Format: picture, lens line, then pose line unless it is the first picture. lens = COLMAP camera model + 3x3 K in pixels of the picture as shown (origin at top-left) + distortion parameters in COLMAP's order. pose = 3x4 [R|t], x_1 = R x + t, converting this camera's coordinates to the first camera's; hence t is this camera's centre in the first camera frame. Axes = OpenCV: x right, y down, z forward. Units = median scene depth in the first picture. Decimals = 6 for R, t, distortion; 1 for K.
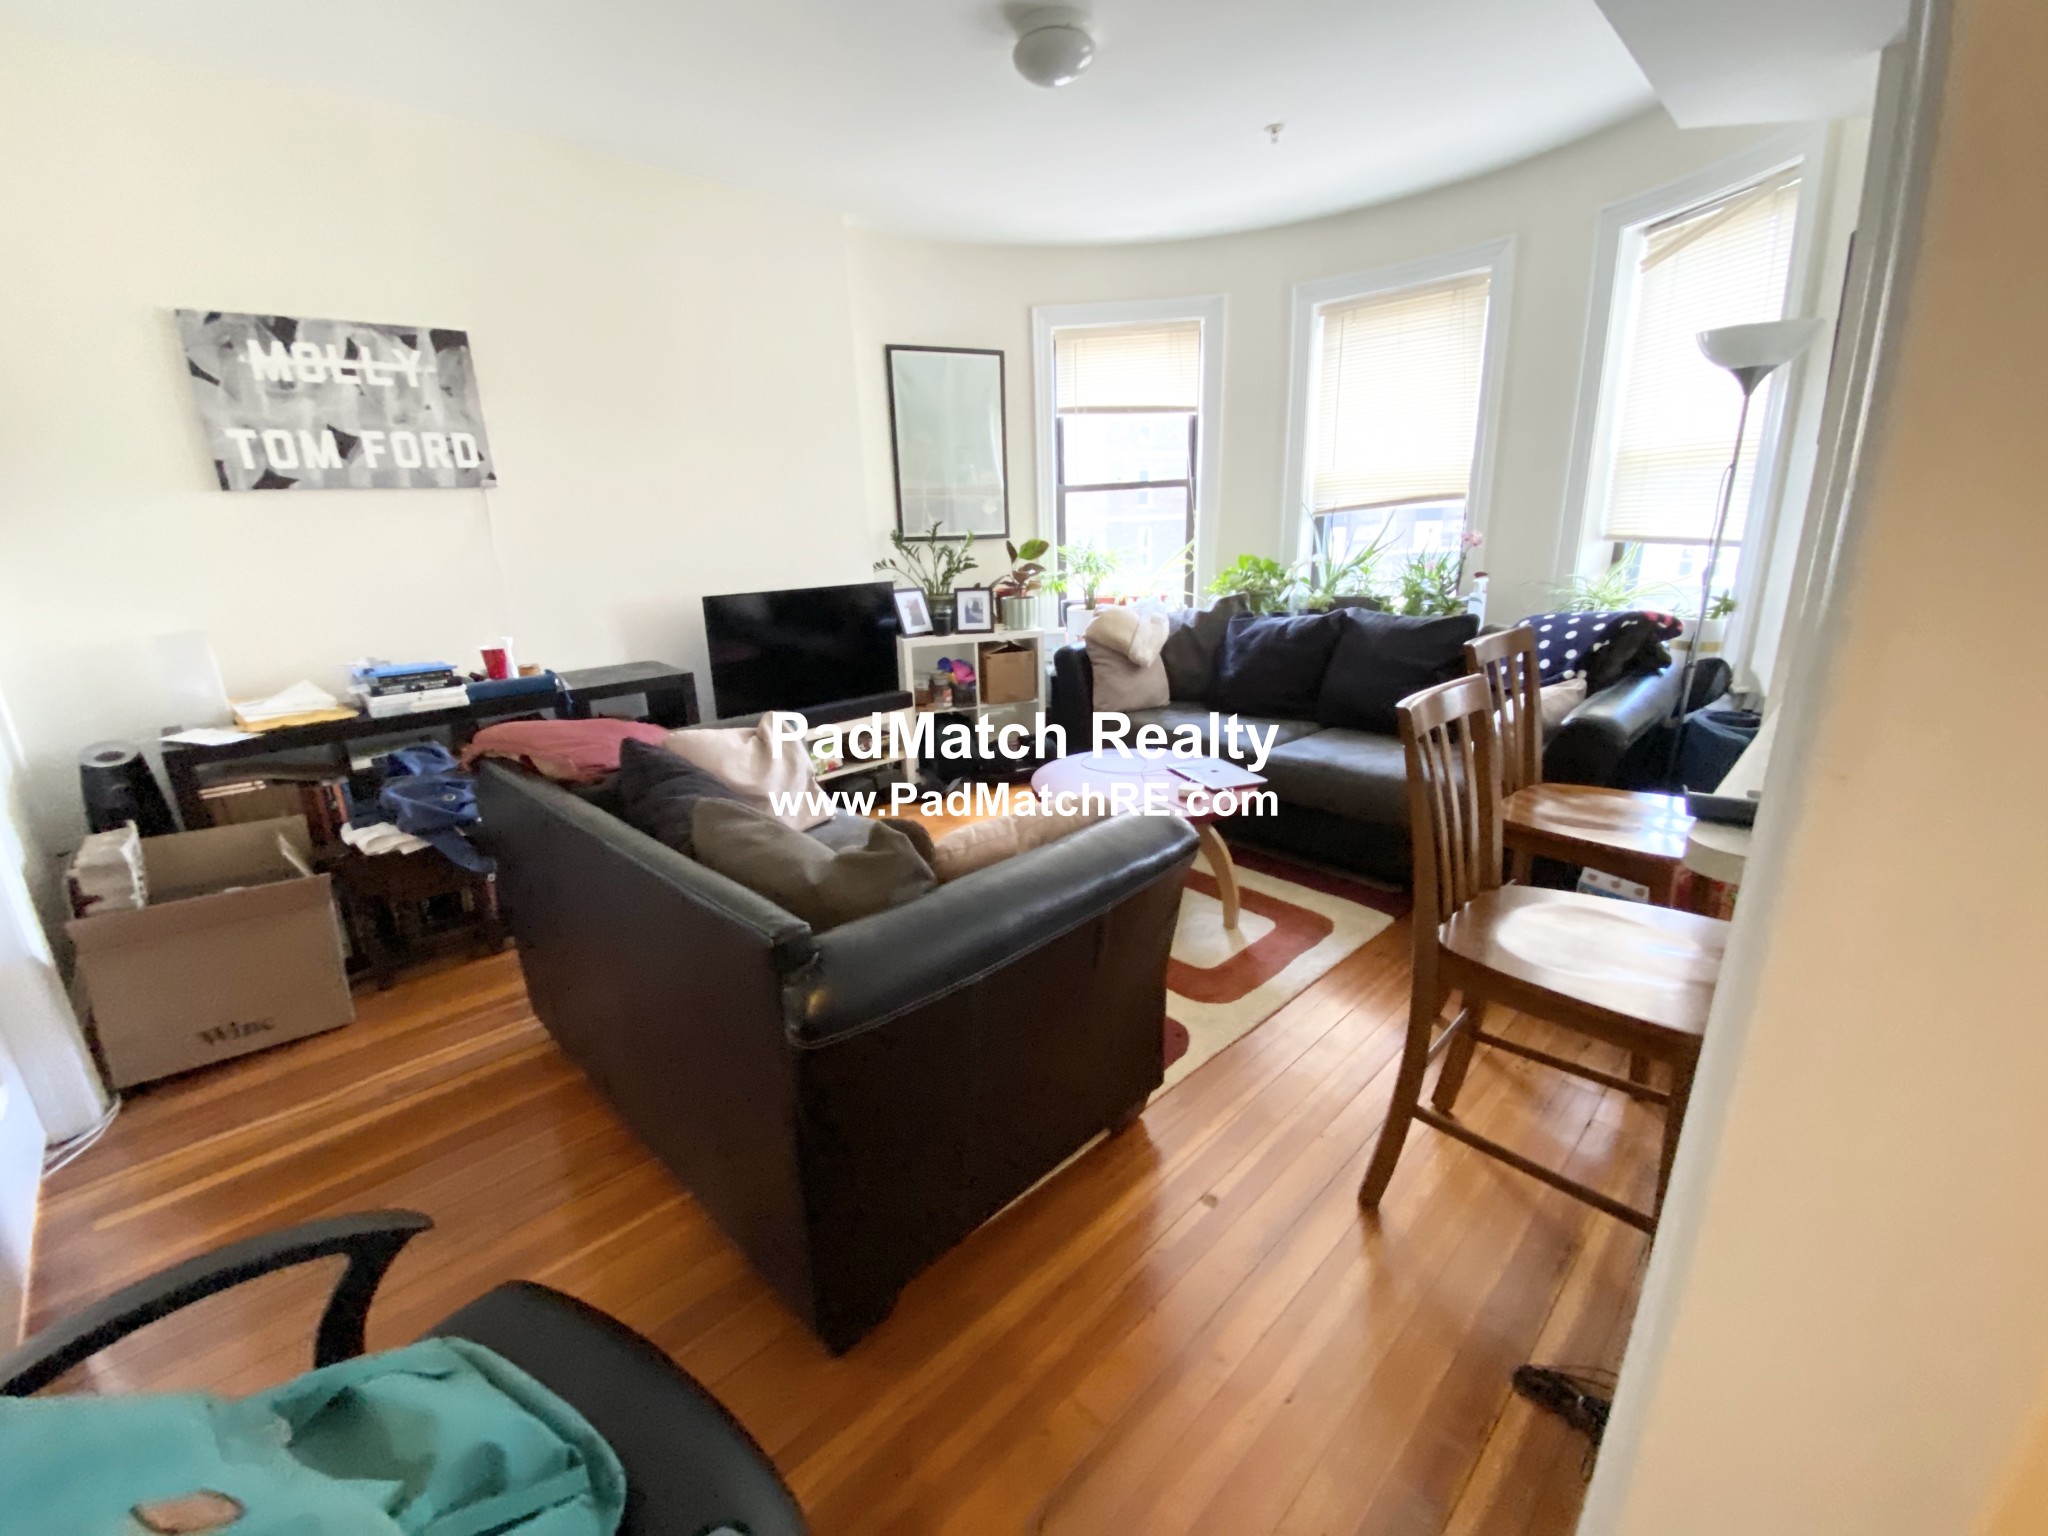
lens RADIAL K [[852.7, 0, 1016.2], [0, 852.7, 774.8], [0, 0, 1]] dist [0.000849, -0.015578]
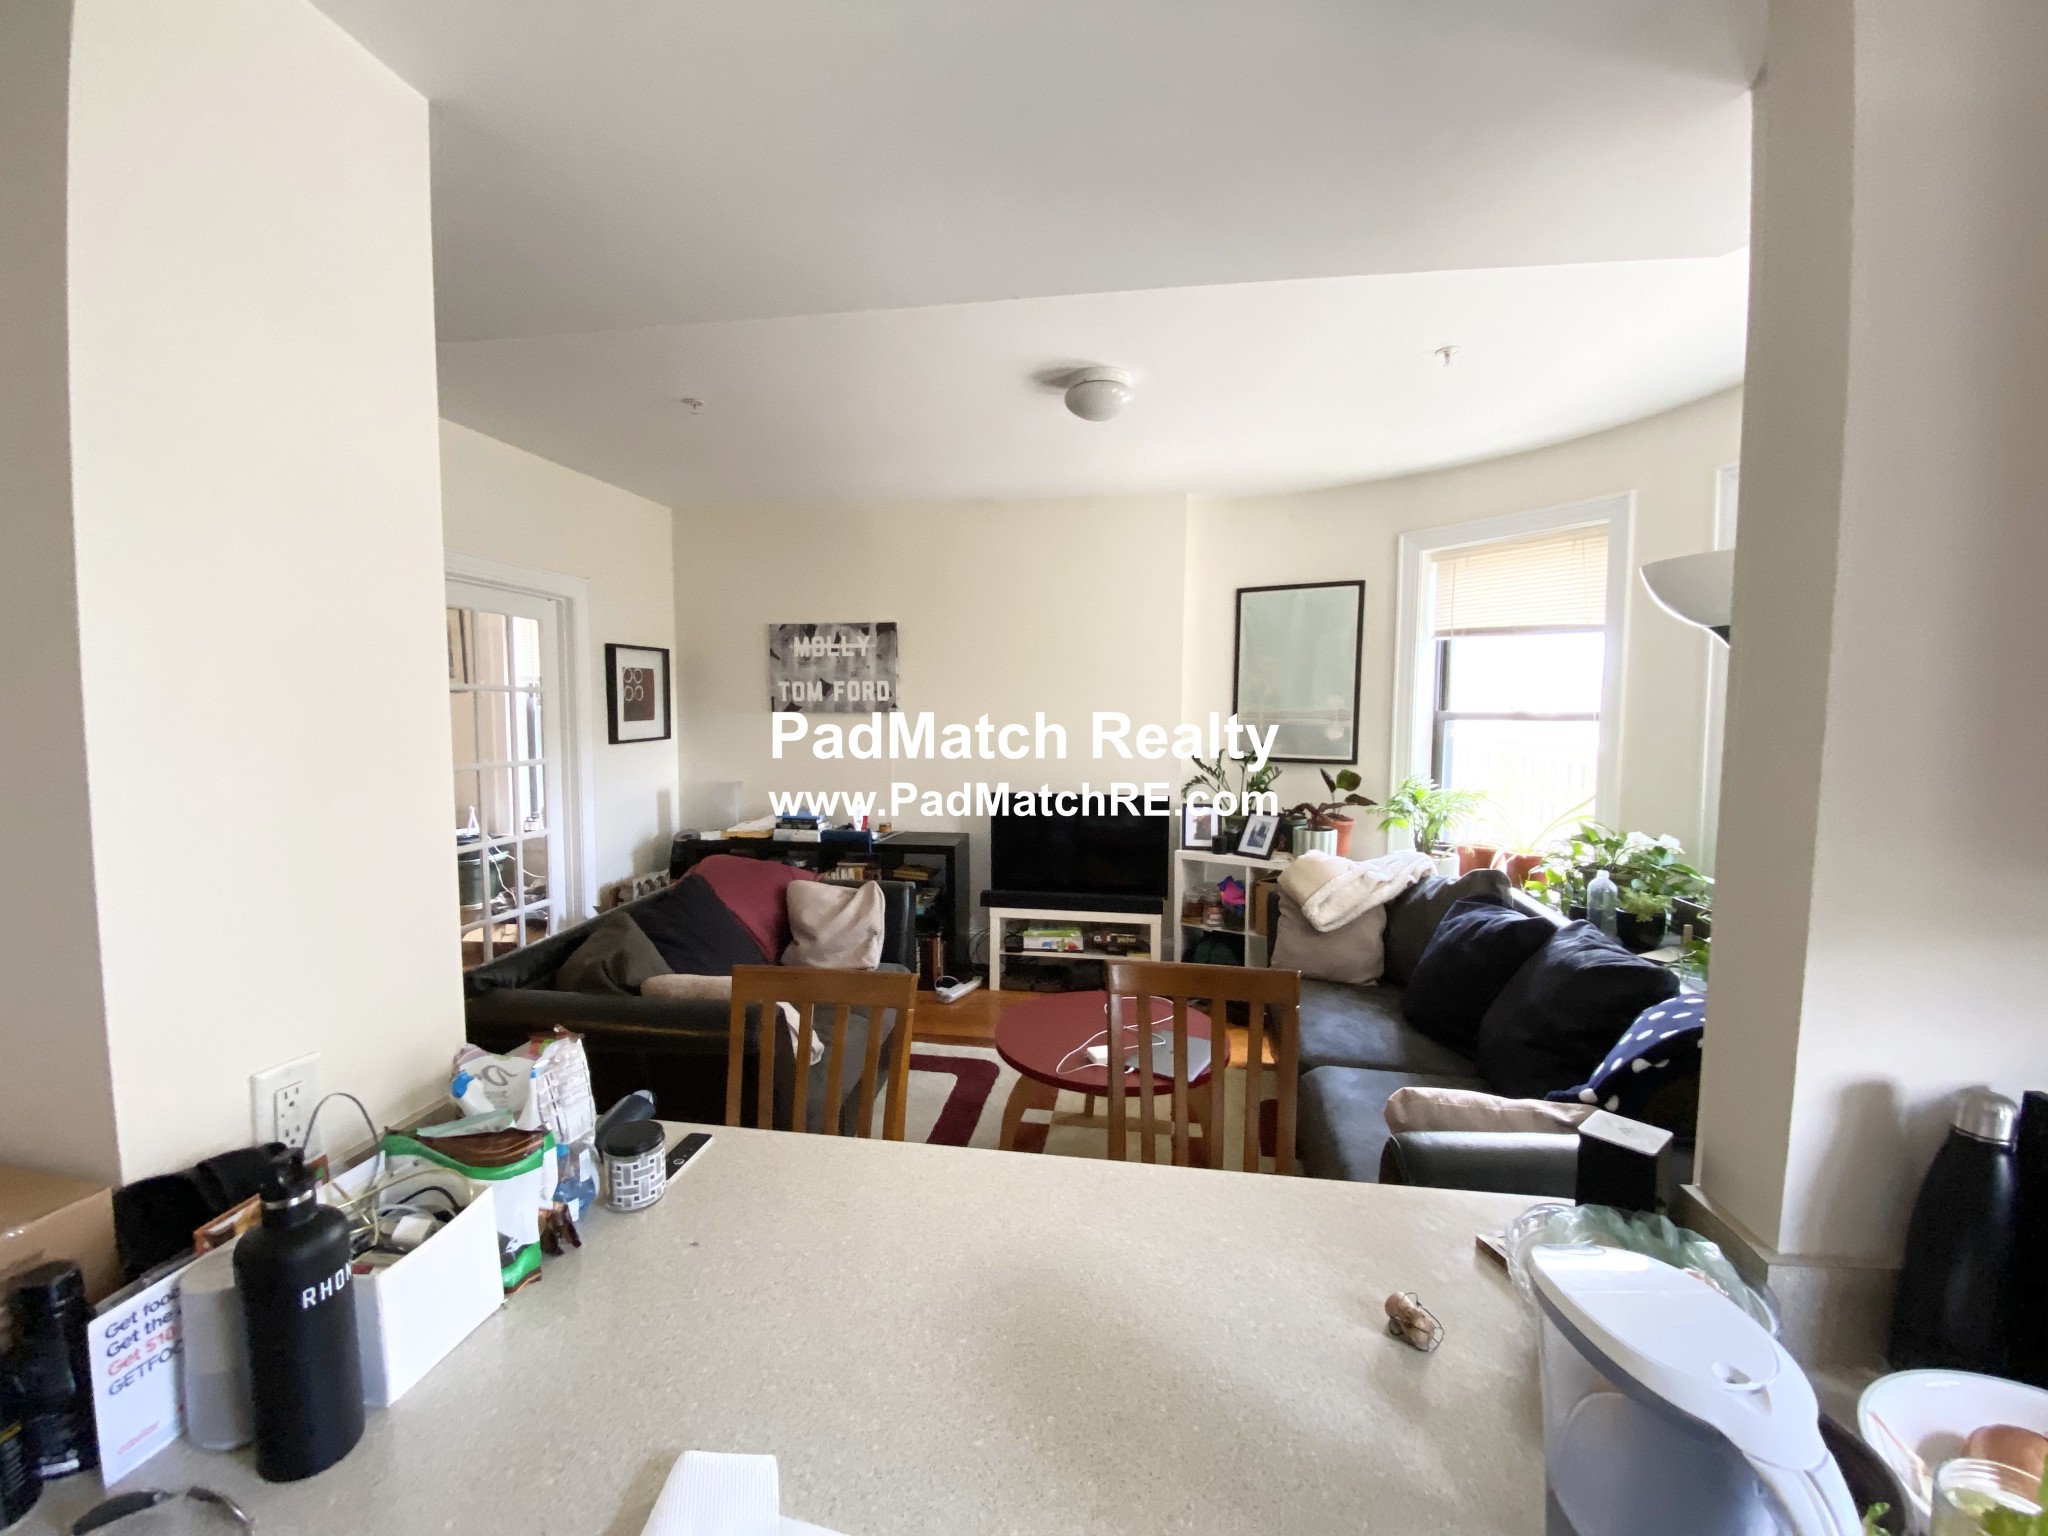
lens RADIAL K [[821.8, 0, 1024.0], [0, 821.8, 768.0], [0, 0, 1]] dist [0.021236, 0.000042]
pose [[0.599382, 0.107154, -0.793258, 0.825165], [-0.246673, 0.967497, -0.055695, -0.223005], [0.761507, 0.229058, 0.606333, 0.283881]]
